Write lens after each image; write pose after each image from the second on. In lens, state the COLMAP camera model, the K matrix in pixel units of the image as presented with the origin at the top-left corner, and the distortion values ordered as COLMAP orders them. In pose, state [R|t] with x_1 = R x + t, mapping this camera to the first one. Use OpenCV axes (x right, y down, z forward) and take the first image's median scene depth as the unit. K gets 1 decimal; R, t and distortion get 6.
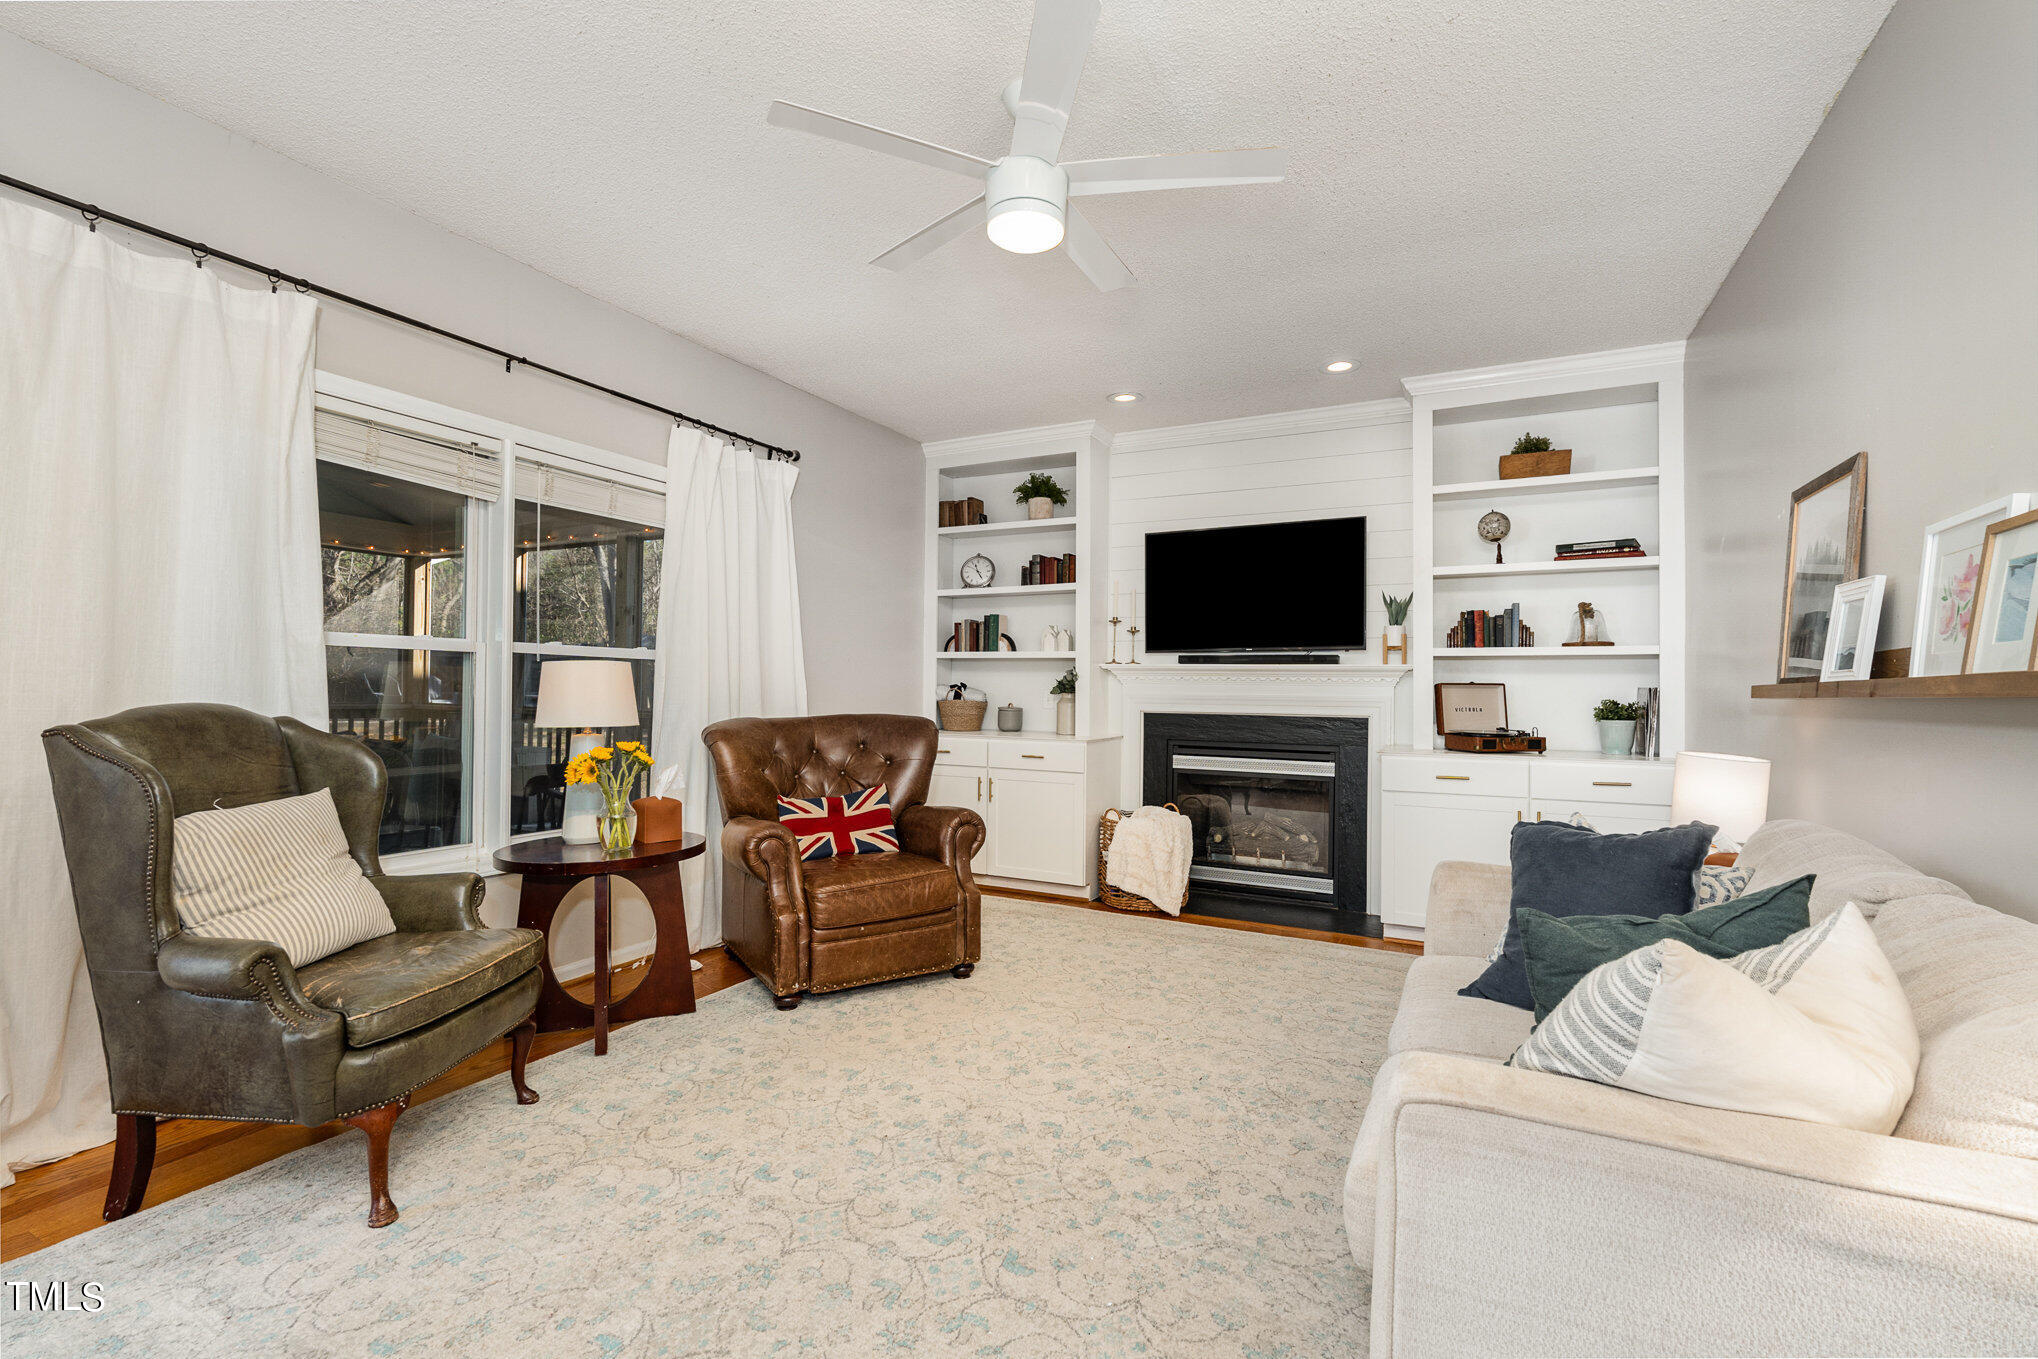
lens RADIAL K [[895.6, 0, 1014.2], [0, 895.6, 683.4], [0, 0, 1]] dist [-0.001188, 0.000890]
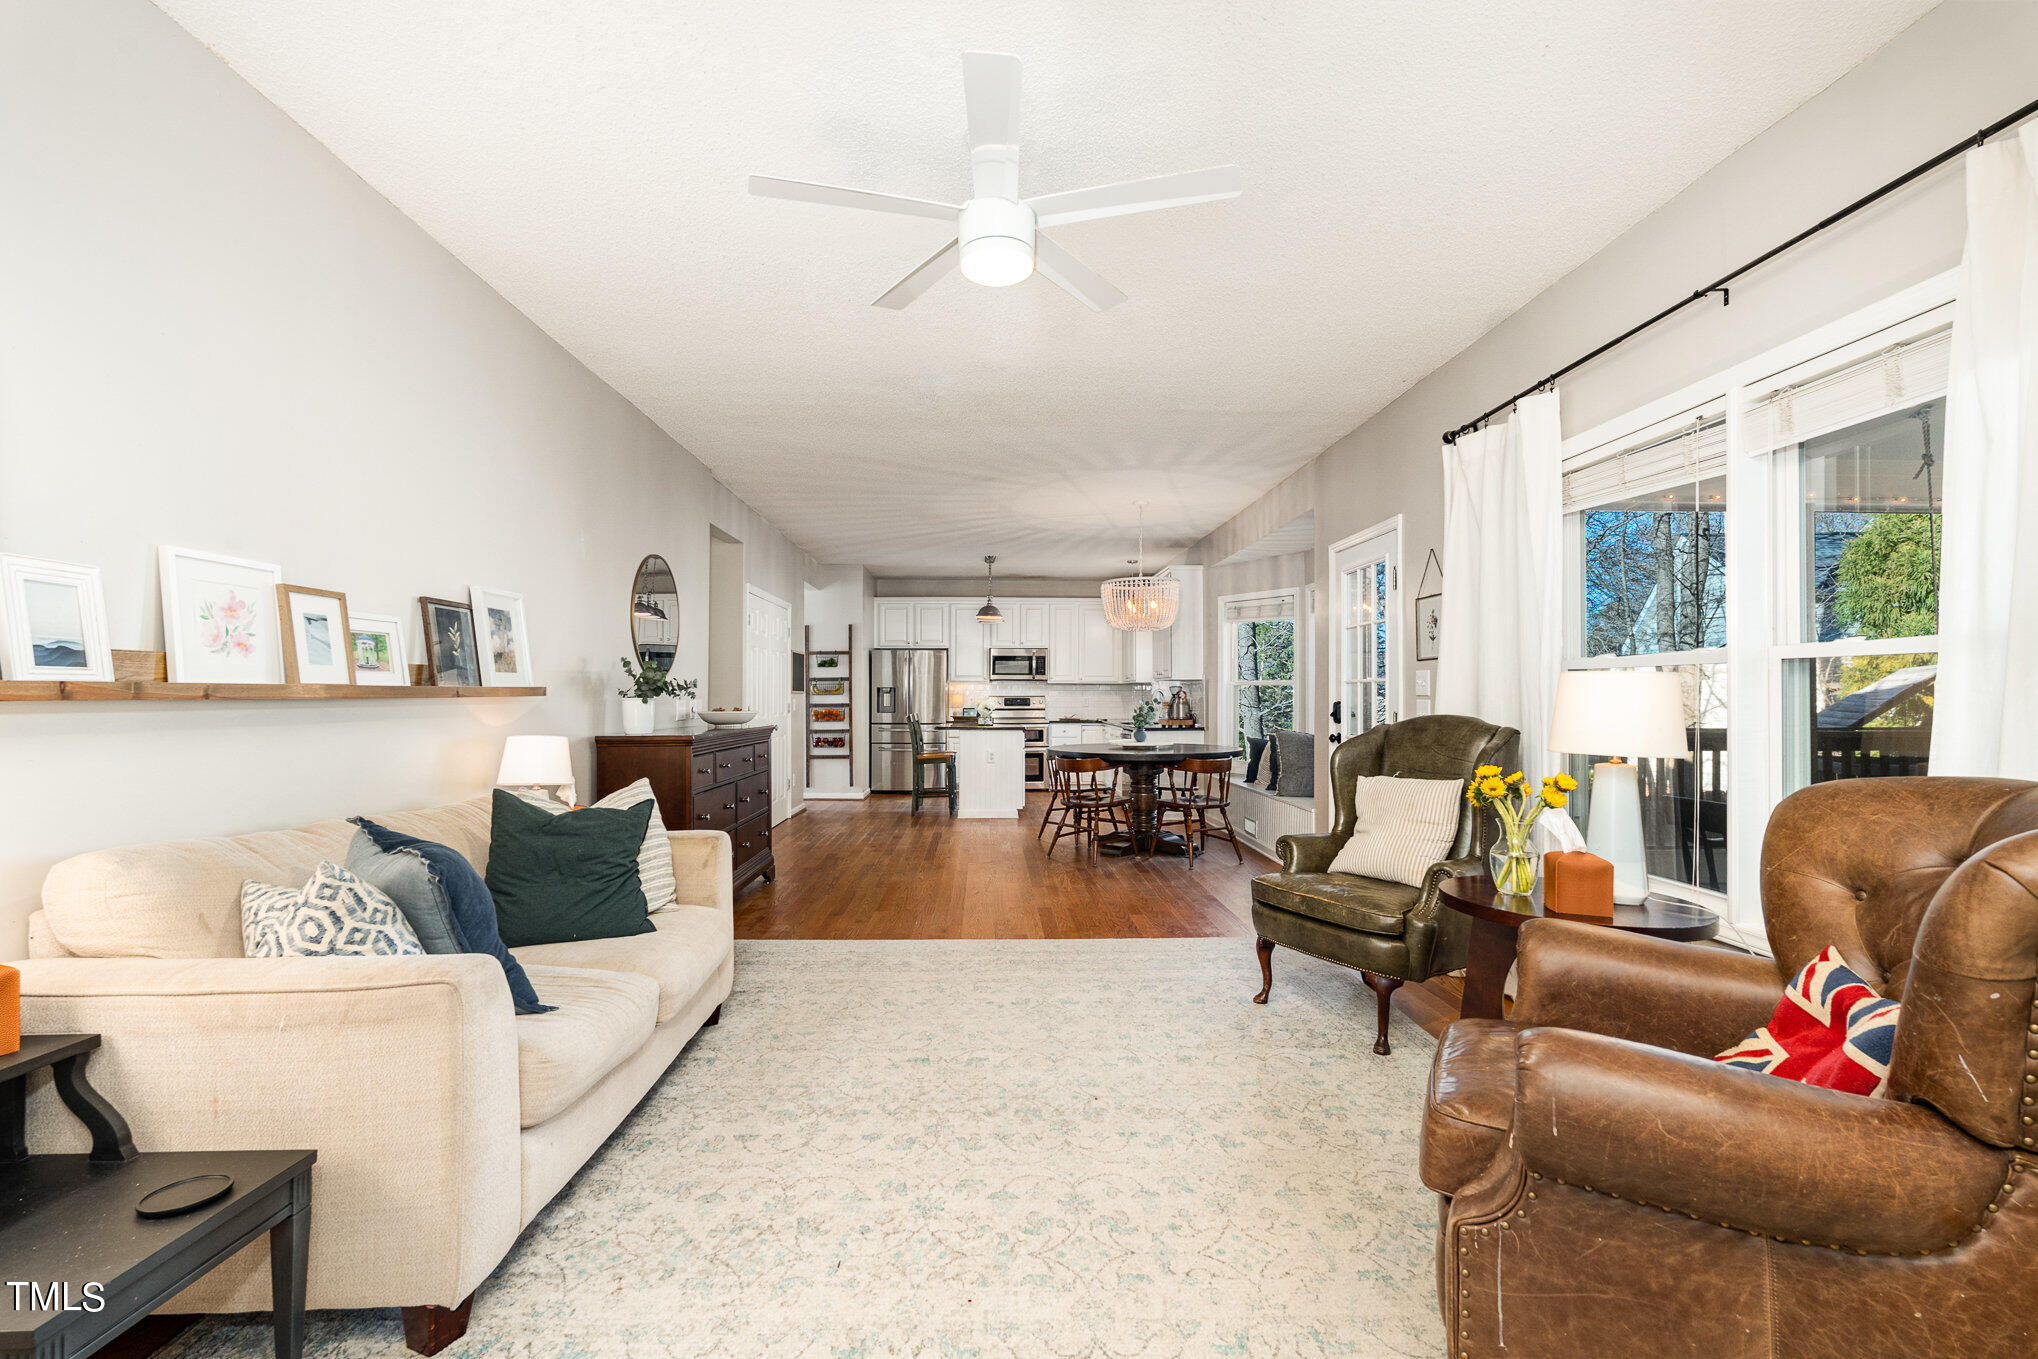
lens RADIAL K [[895.6, 0, 1019.5], [0, 895.6, 694.6], [0, 0, 1]] dist [-0.001188, 0.000890]
pose [[-0.870874, -0.014548, -0.491291, 0.261331], [-0.008360, 0.999856, -0.014789, 0.007622], [0.491435, -0.008773, -0.870870, 1.010146]]
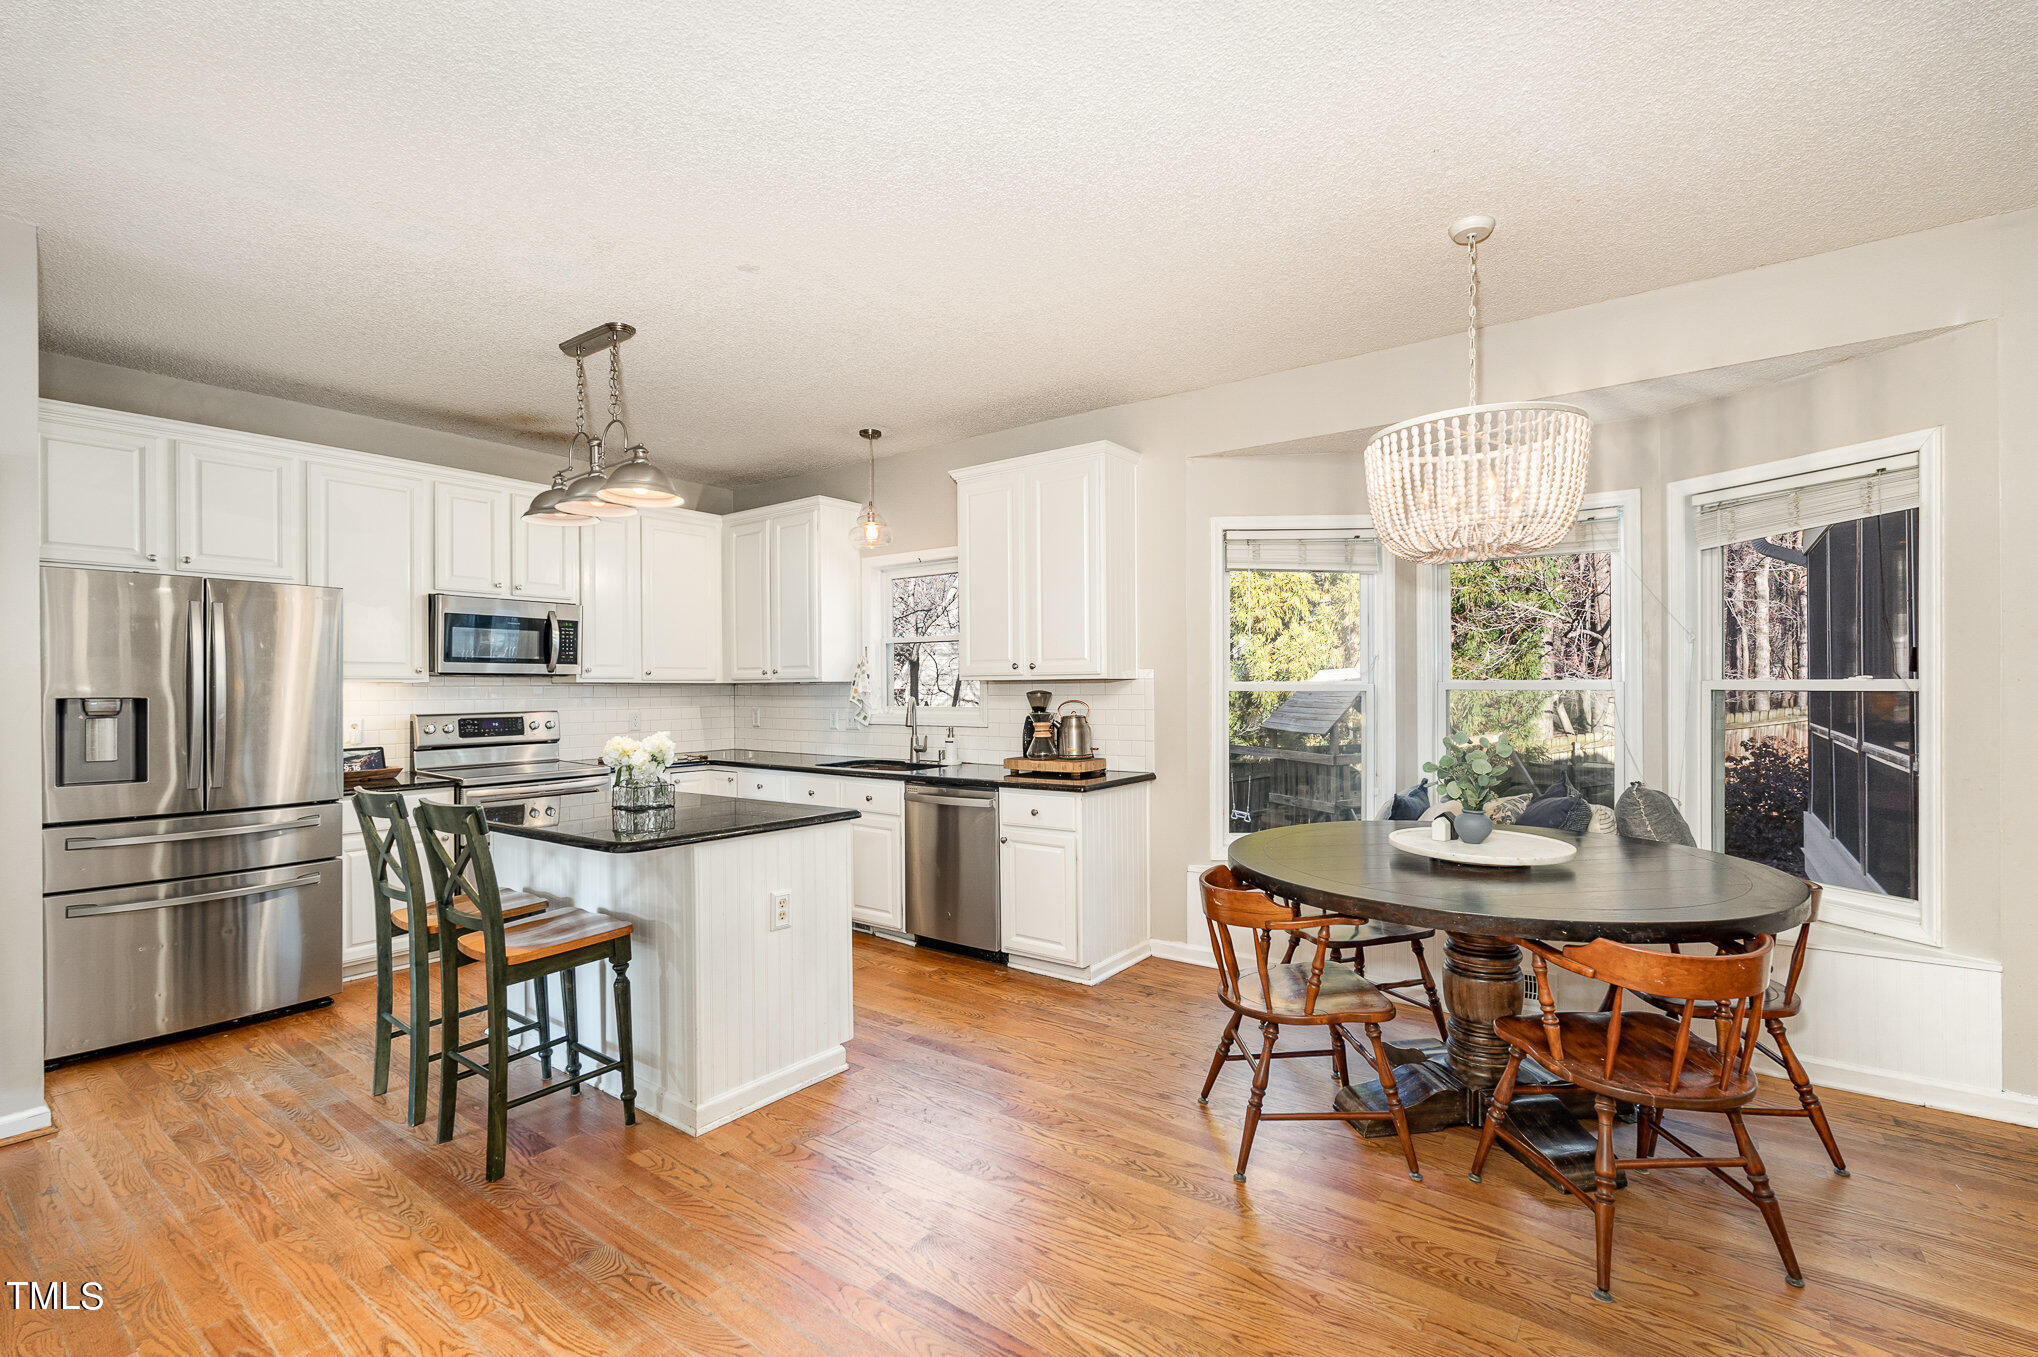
lens RADIAL K [[895.6, 0, 1030.2], [0, 895.6, 686.9], [0, 0, 1]] dist [-0.001188, 0.000890]
pose [[-0.155062, -0.010125, -0.987853, -0.040790], [0.012665, 0.999845, -0.012236, -0.037108], [0.987823, -0.014409, -0.154910, -0.465897]]
